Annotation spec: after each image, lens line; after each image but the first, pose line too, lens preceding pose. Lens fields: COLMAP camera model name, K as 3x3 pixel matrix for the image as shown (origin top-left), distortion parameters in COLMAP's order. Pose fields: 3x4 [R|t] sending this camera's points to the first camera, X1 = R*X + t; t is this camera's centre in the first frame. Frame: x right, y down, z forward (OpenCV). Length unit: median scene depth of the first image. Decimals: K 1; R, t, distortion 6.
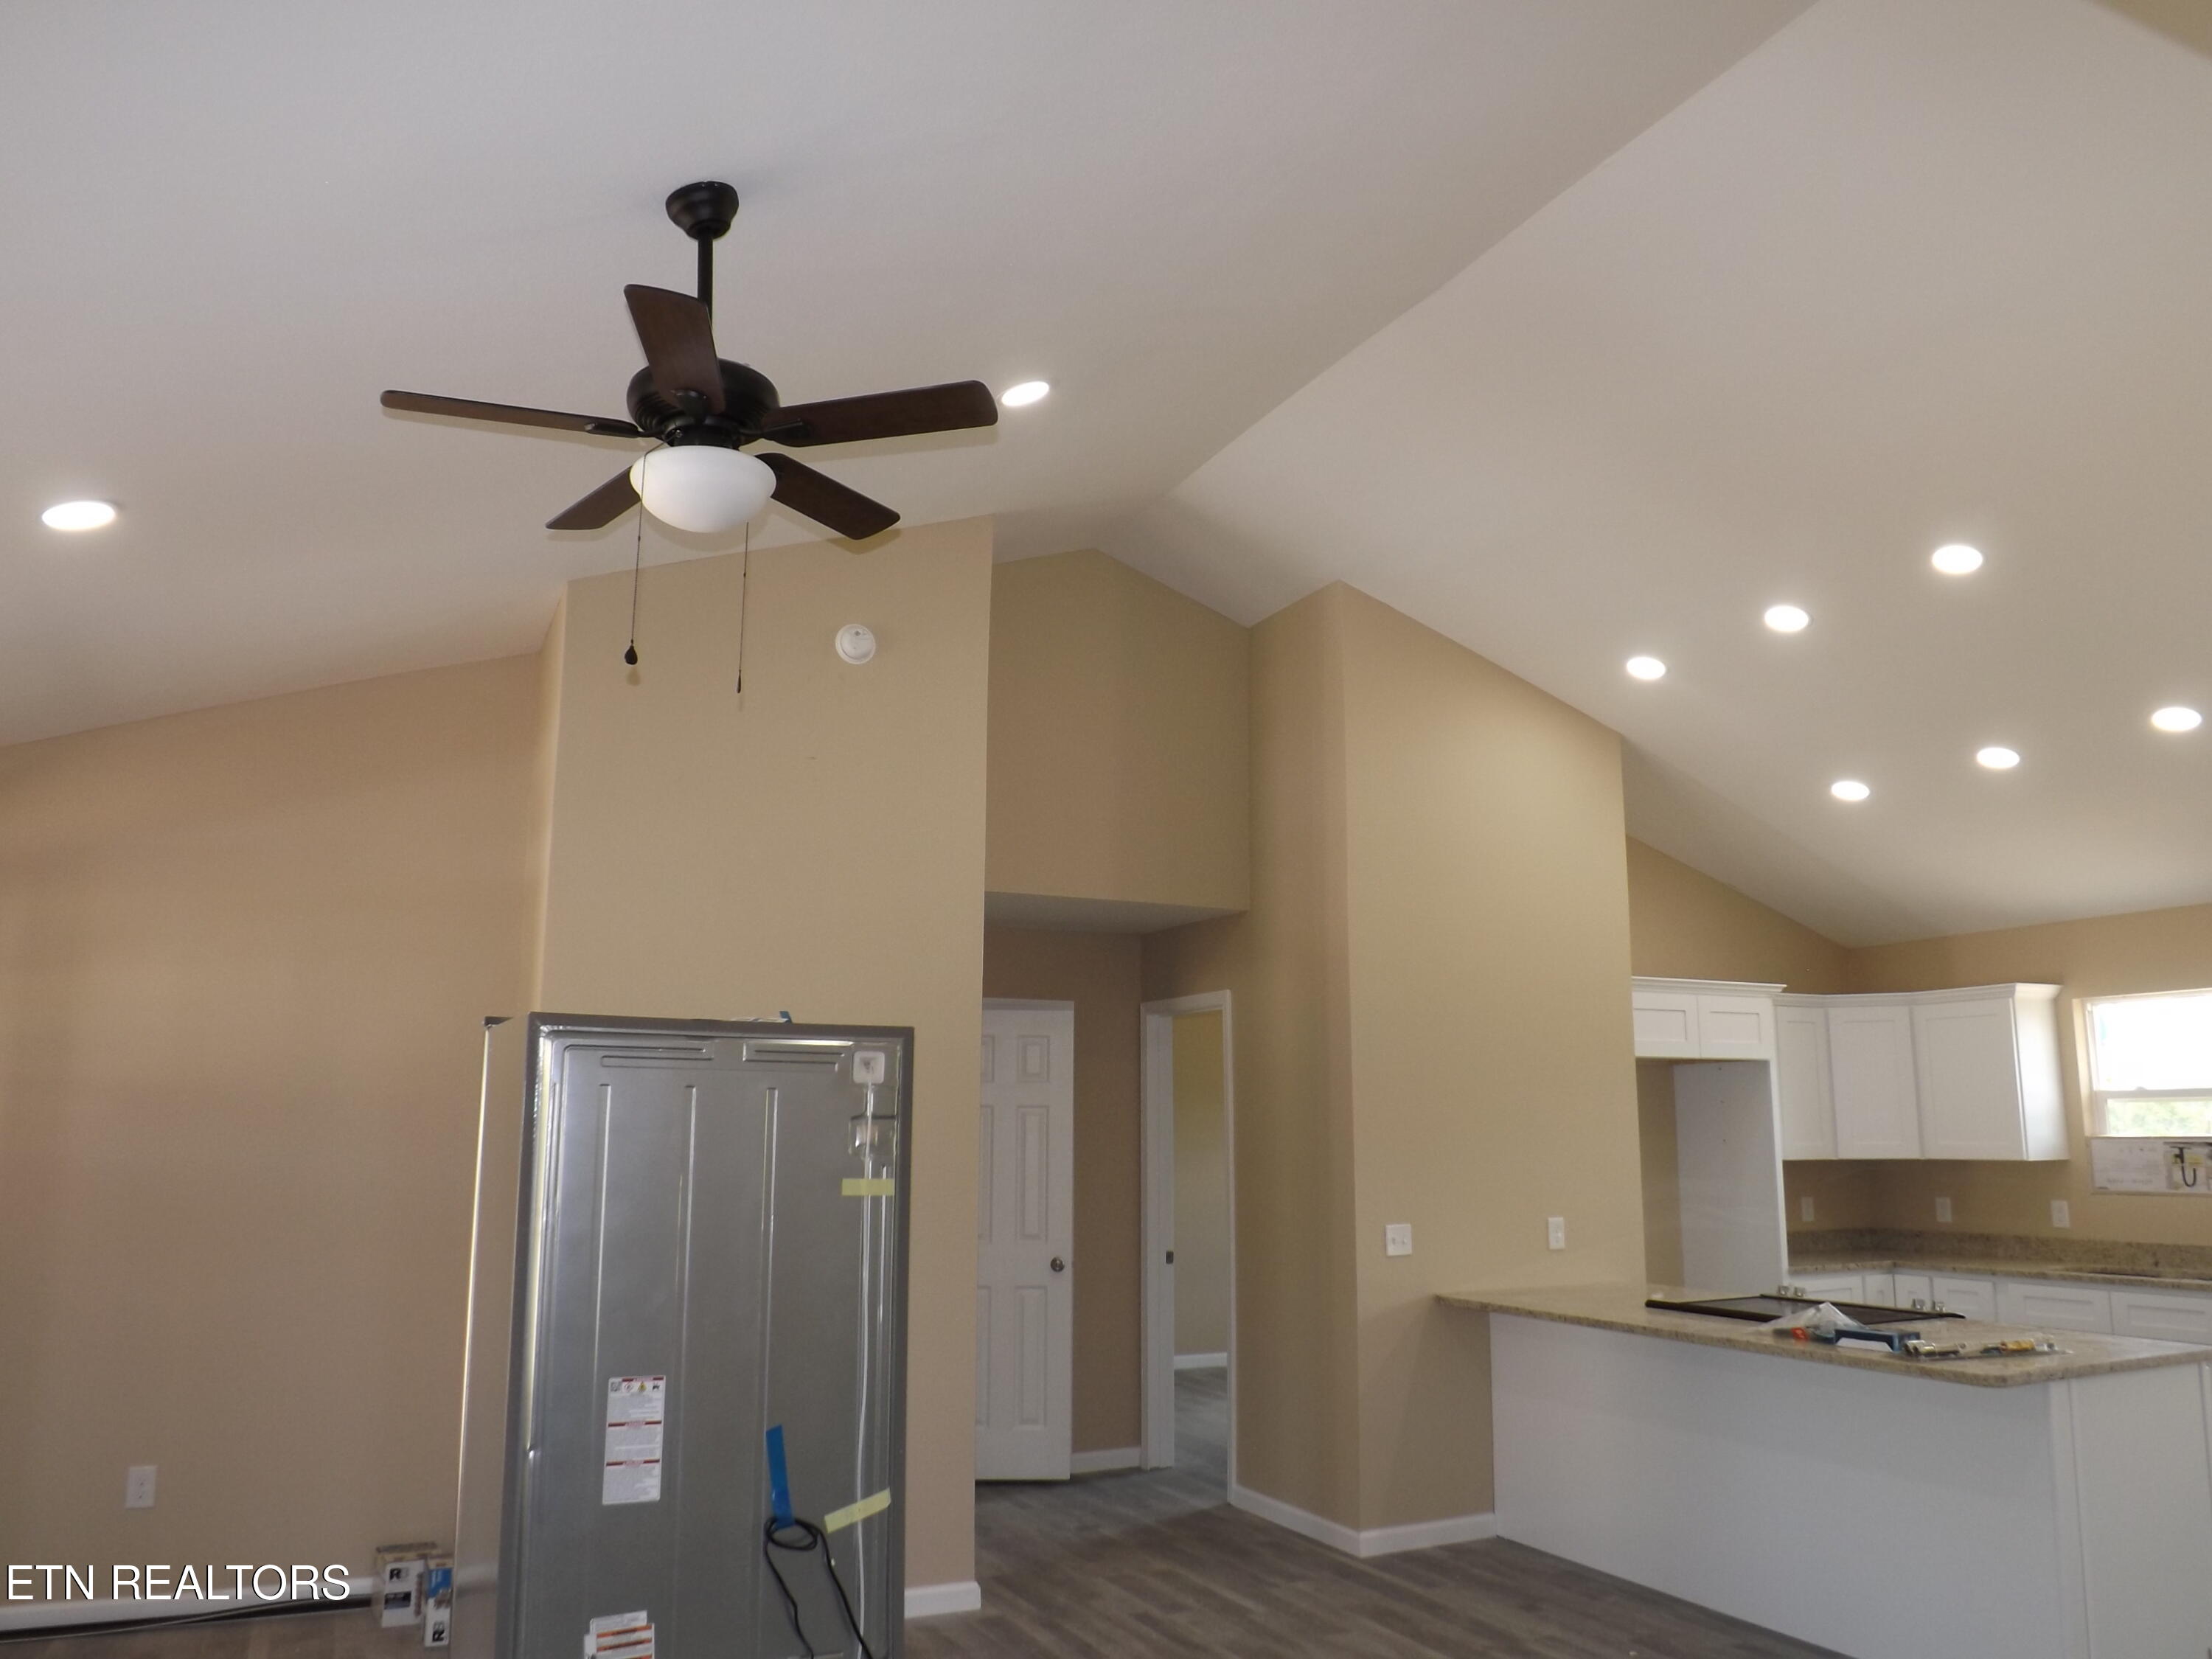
lens RADIAL K [[1569.8, 0, 1106.0], [0, 1569.8, 829.5], [0, 0, 1]] dist [-0.060193, 0.000566]
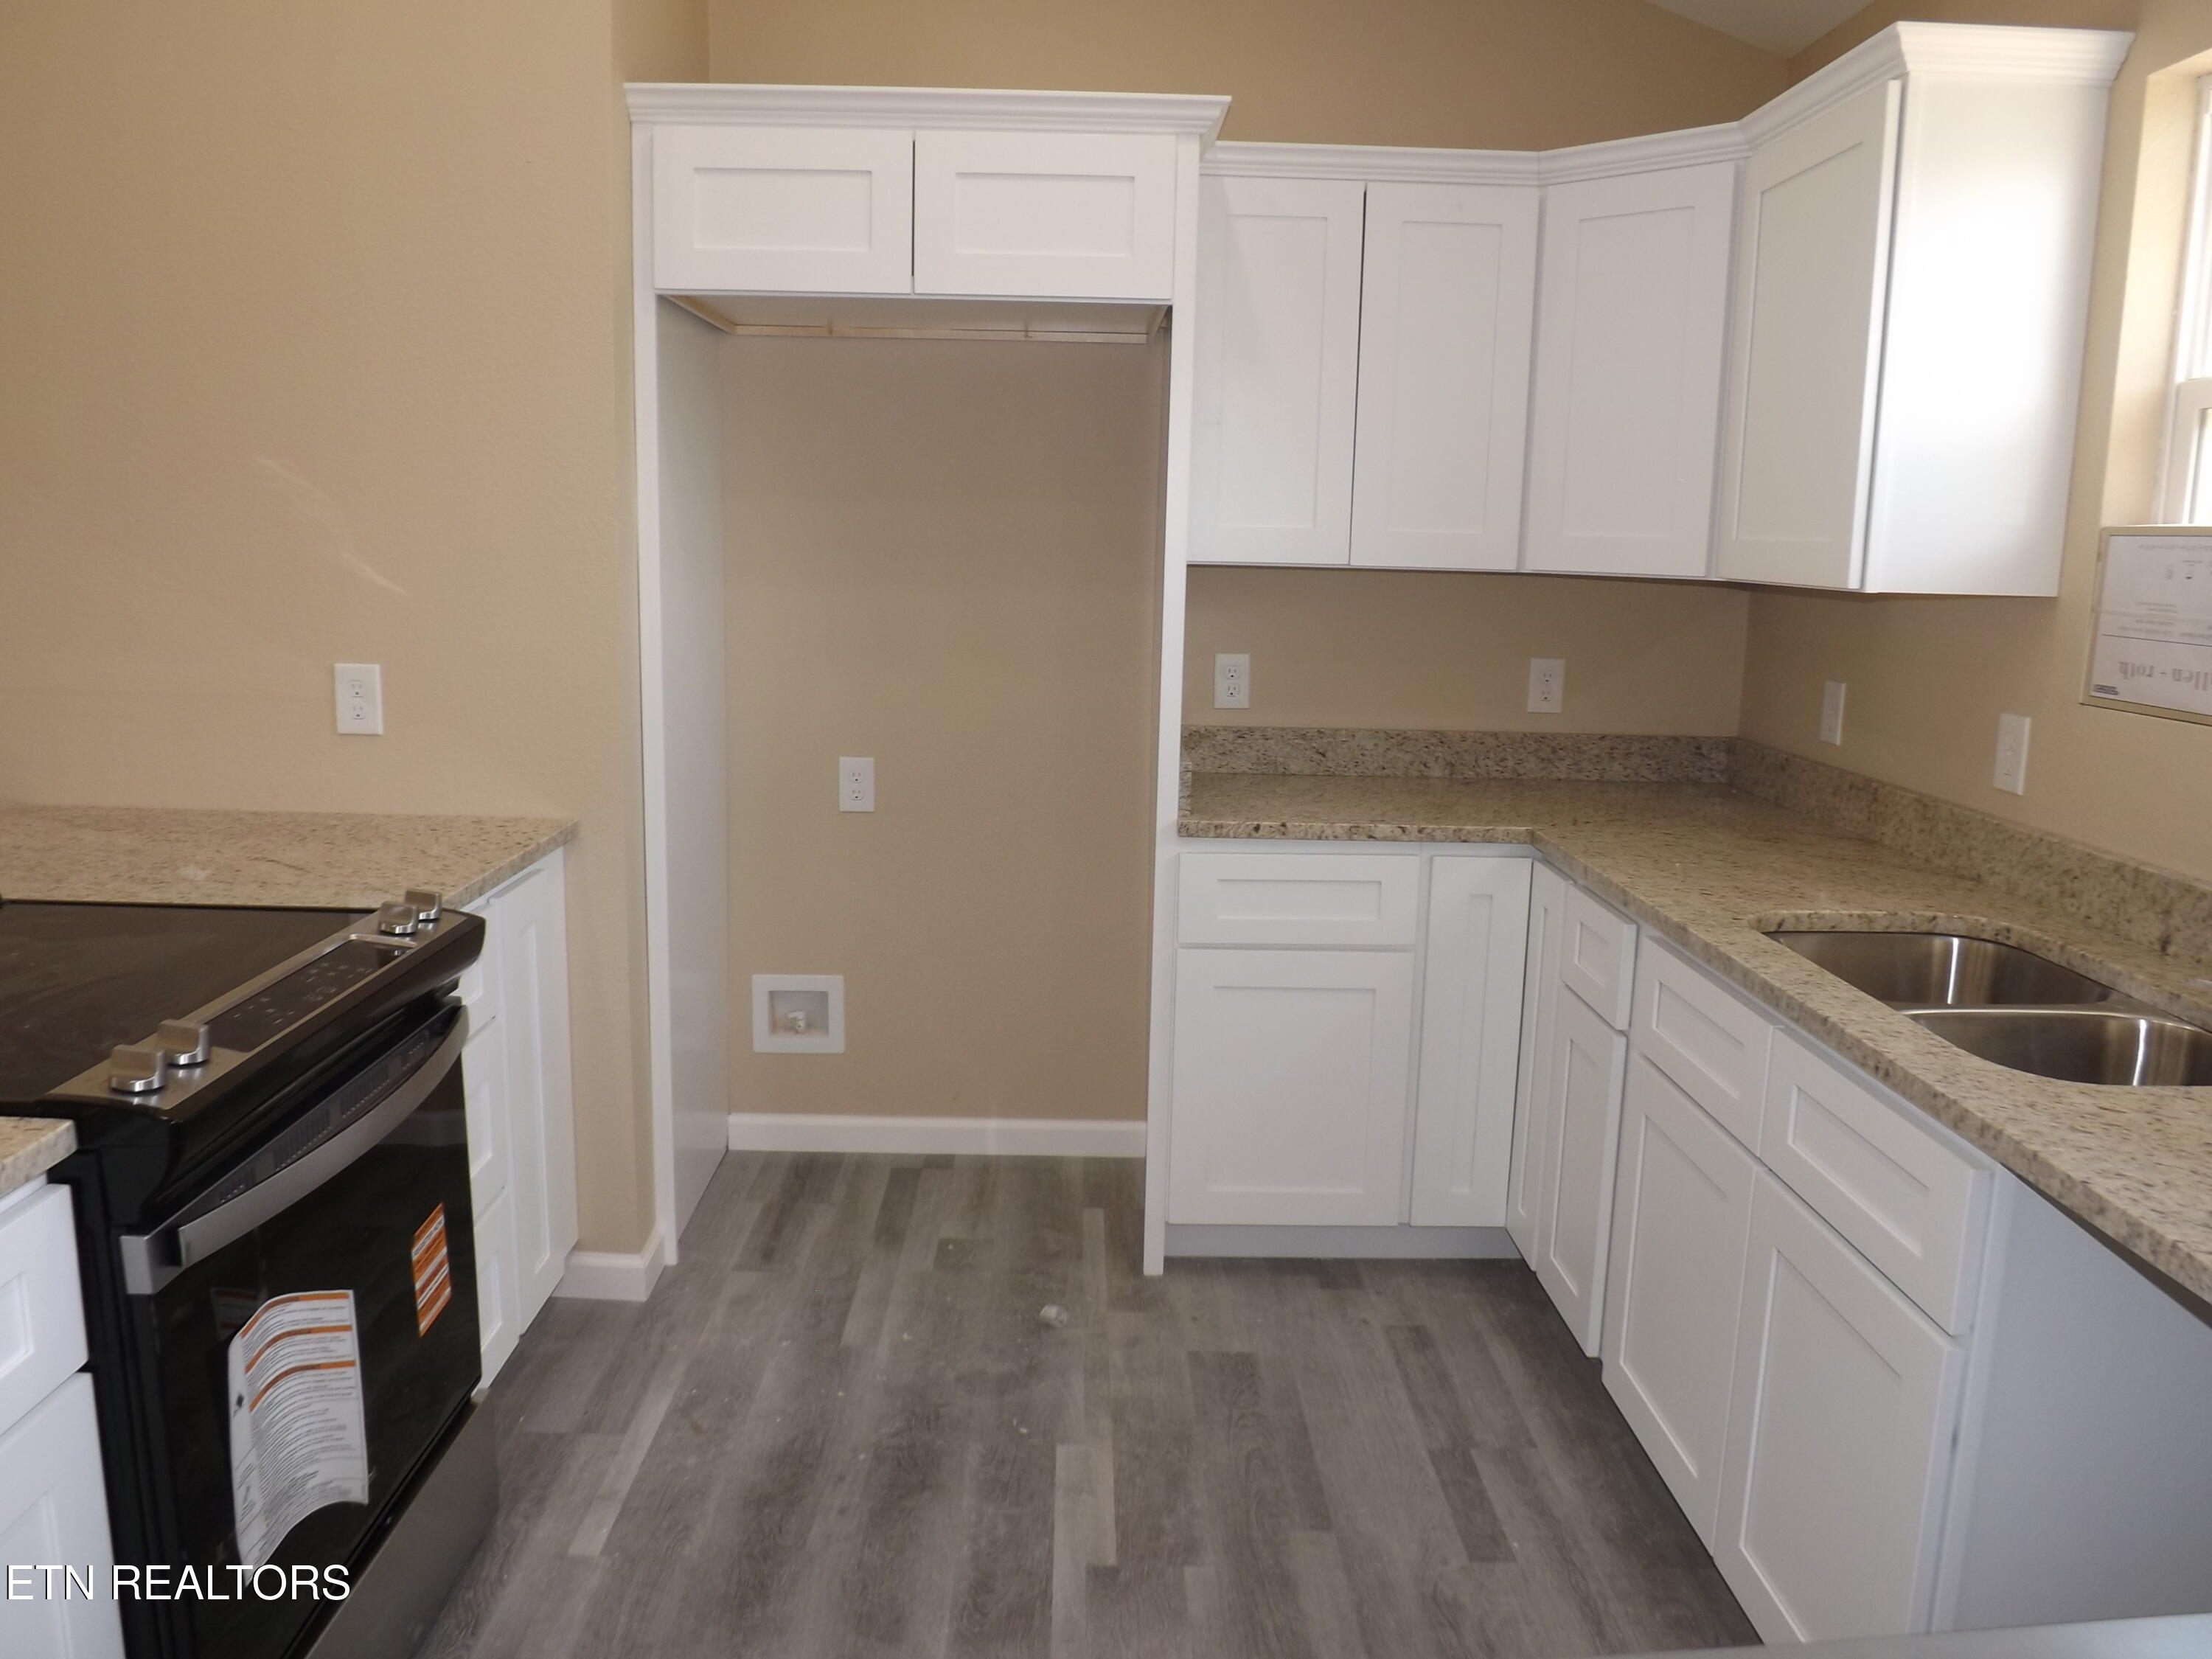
lens RADIAL K [[1569.8, 0, 1106.0], [0, 1569.8, 829.5], [0, 0, 1]] dist [-0.060193, 0.000566]
pose [[0.901949, 0.092345, -0.421853, 0.591159], [0.064964, 0.936737, 0.343953, 0.136258], [0.426927, -0.337633, 0.838890, 0.619355]]
